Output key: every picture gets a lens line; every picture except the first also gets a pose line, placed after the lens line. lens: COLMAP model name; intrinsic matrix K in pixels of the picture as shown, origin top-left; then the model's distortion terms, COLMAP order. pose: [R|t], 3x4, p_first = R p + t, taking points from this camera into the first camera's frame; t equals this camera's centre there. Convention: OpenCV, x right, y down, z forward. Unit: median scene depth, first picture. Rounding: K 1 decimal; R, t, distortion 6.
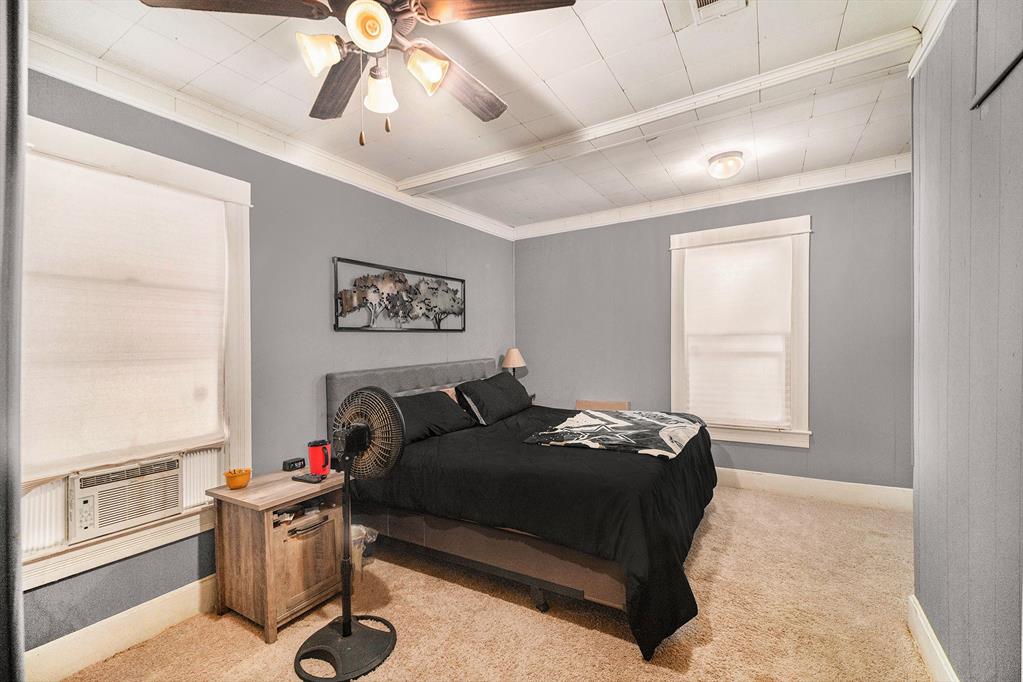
lens RADIAL K [[416.3, 0, 511.5], [0, 416.3, 341.0], [0, 0, 1]] dist [0.023277, -0.018582]
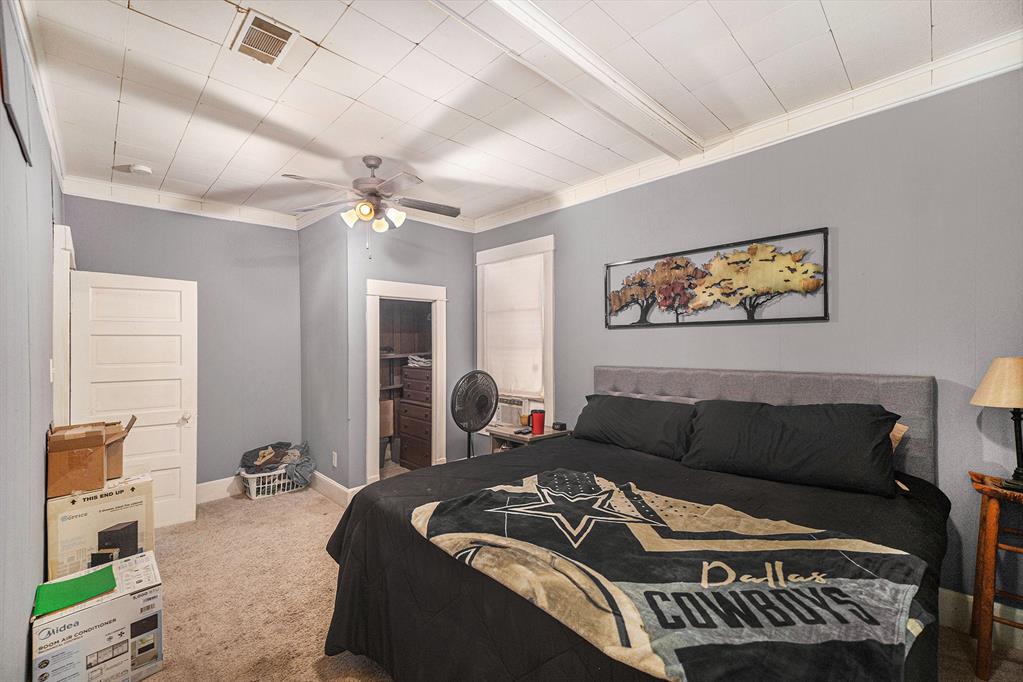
lens RADIAL K [[416.3, 0, 511.5], [0, 416.3, 341.0], [0, 0, 1]] dist [0.023277, -0.018582]
pose [[-0.234223, 0.010418, -0.972127, 0.598616], [0.002949, 0.999946, 0.010006, -0.002563], [0.972178, -0.000524, -0.234241, 0.815281]]
